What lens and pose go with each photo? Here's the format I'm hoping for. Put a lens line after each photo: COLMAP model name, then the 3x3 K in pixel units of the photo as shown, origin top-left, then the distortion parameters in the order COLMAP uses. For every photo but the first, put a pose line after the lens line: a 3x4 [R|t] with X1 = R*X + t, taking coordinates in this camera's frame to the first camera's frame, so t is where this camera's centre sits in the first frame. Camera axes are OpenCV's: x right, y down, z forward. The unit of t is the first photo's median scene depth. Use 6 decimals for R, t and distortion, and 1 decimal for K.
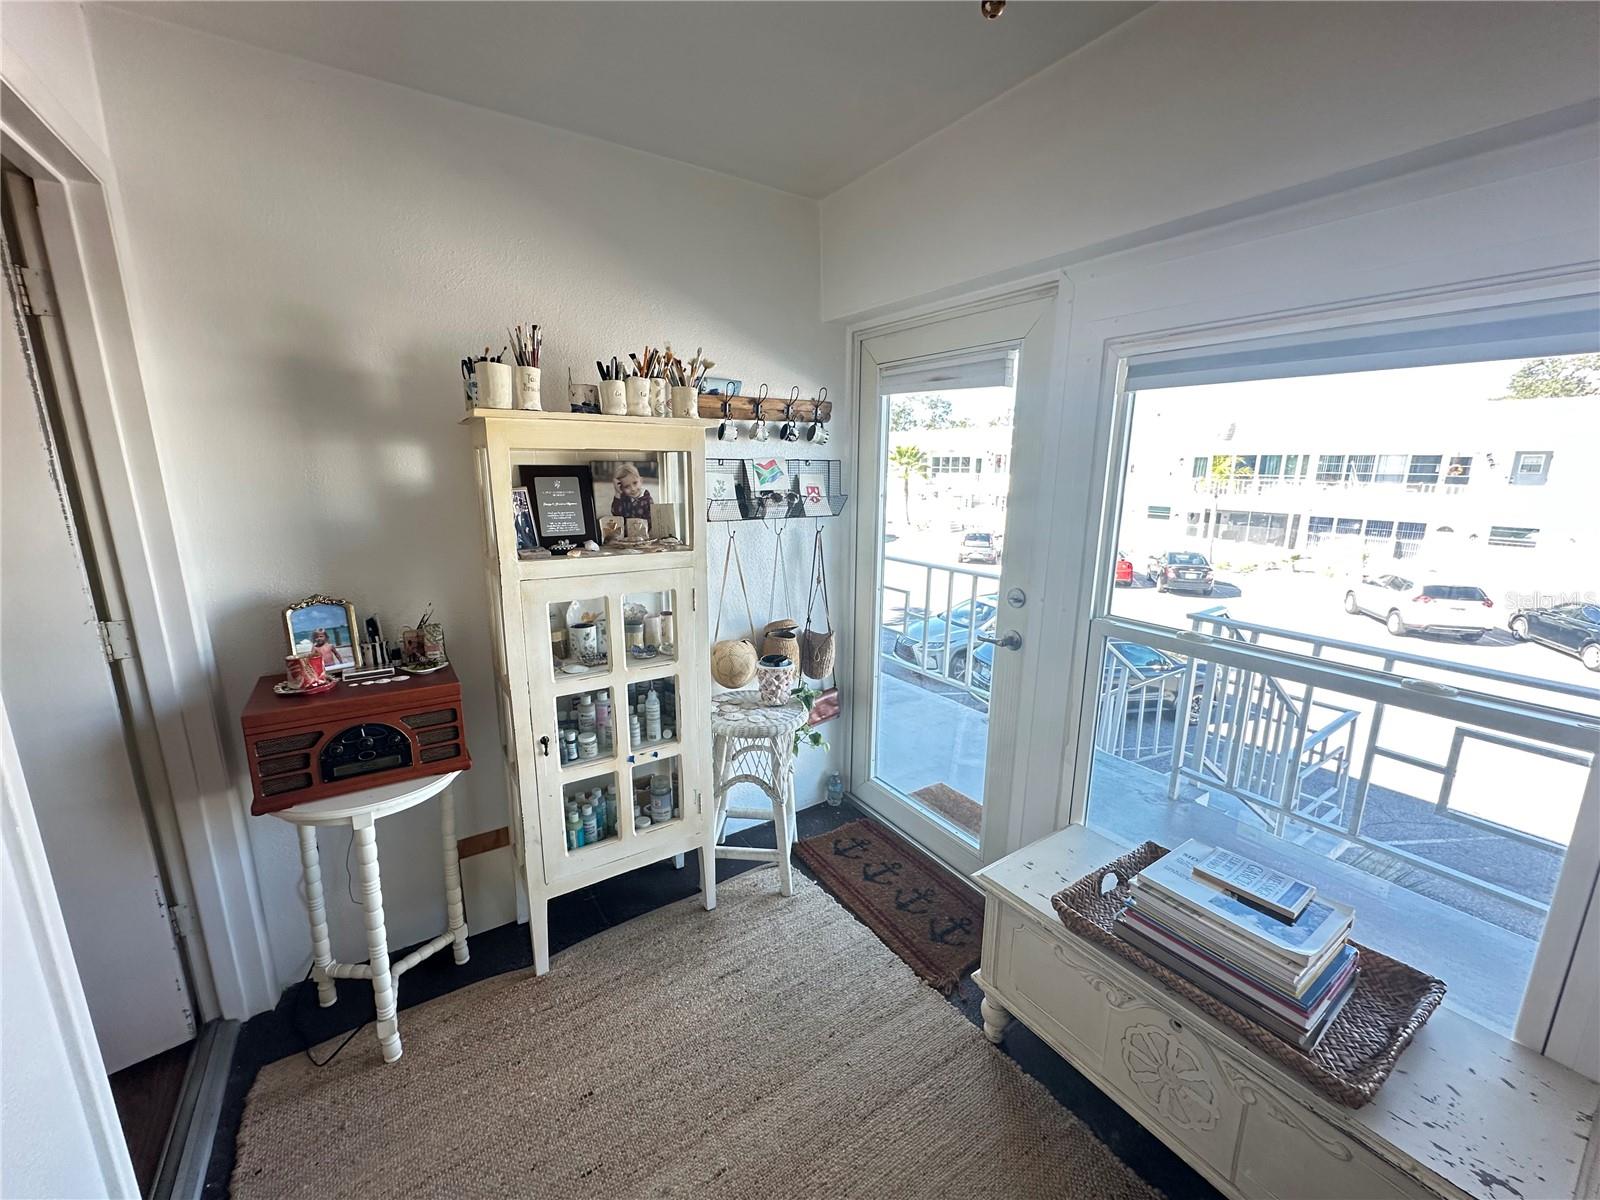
lens RADIAL K [[634.9, 0, 798.2], [0, 634.9, 603.1], [0, 0, 1]] dist [-0.001374, 0.000996]
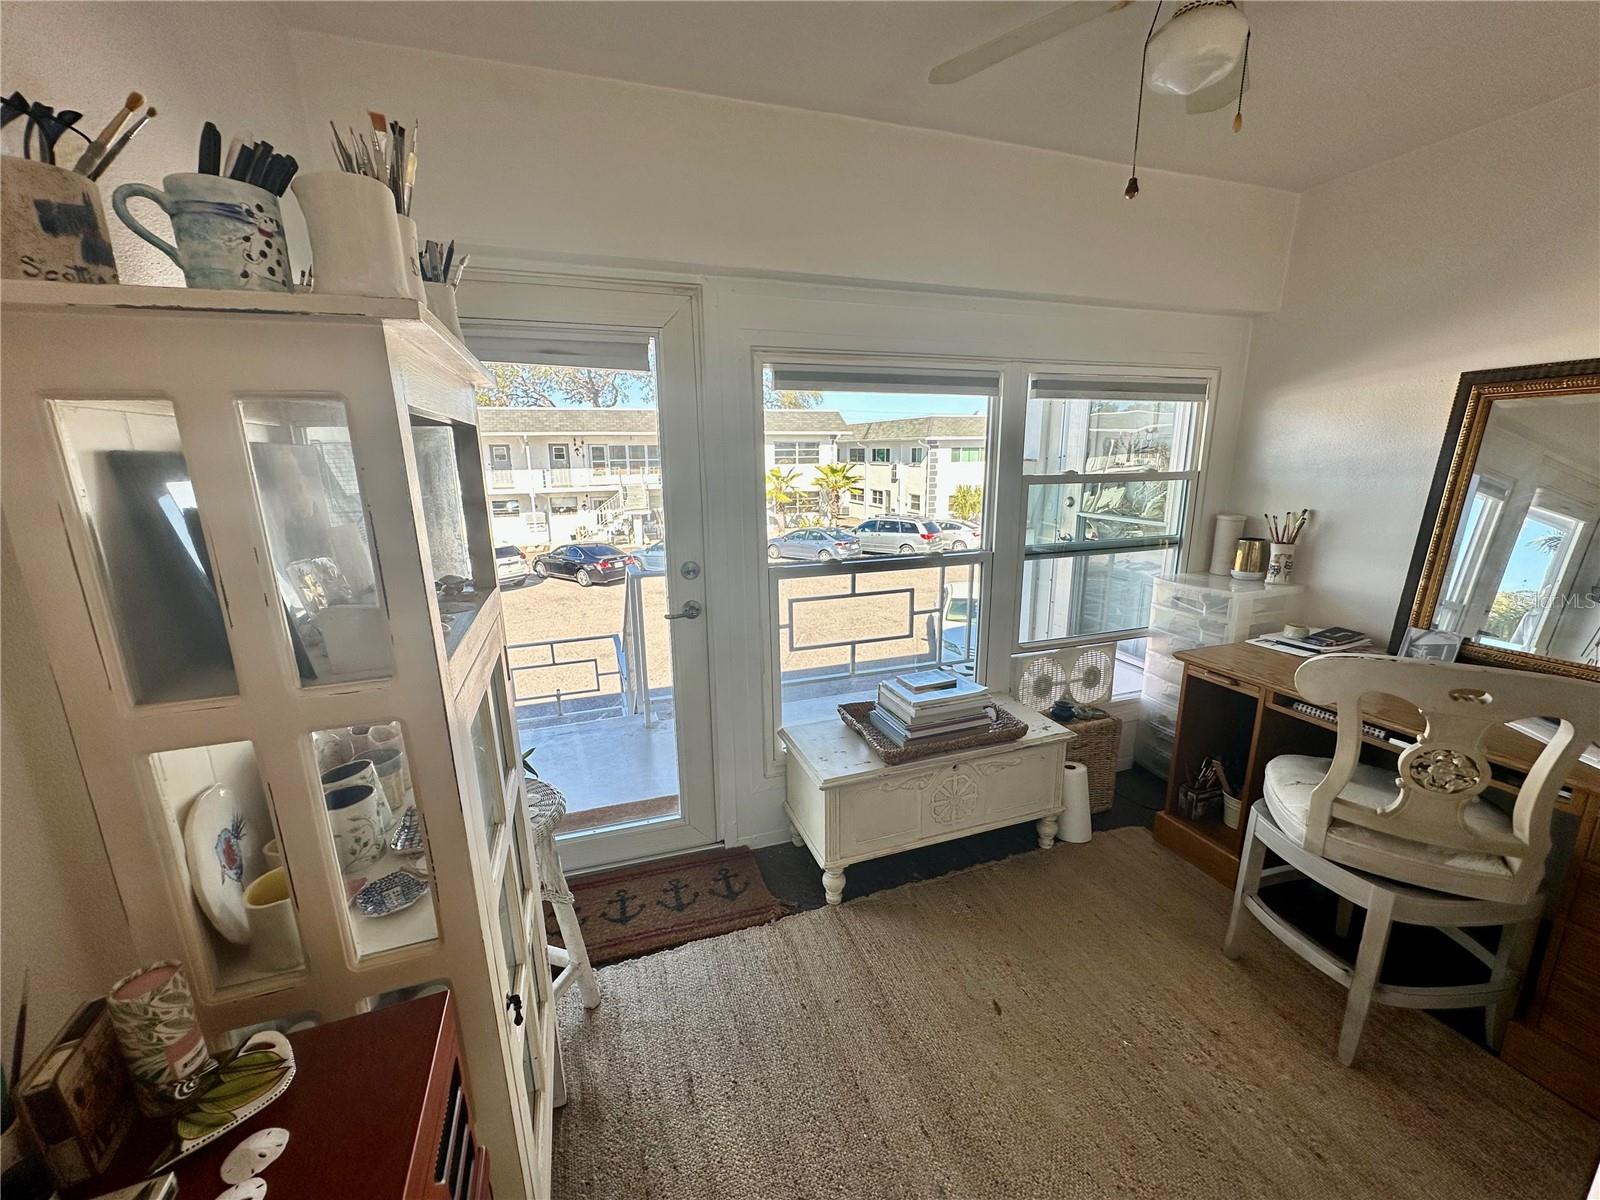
lens RADIAL K [[634.9, 0, 800.7], [0, 634.9, 600.8], [0, 0, 1]] dist [-0.001374, 0.000996]
pose [[0.243454, -0.227535, 0.942846, -0.674481], [0.221987, 0.959362, 0.174201, -0.109495], [-0.944167, 0.166890, 0.284071, 0.536485]]
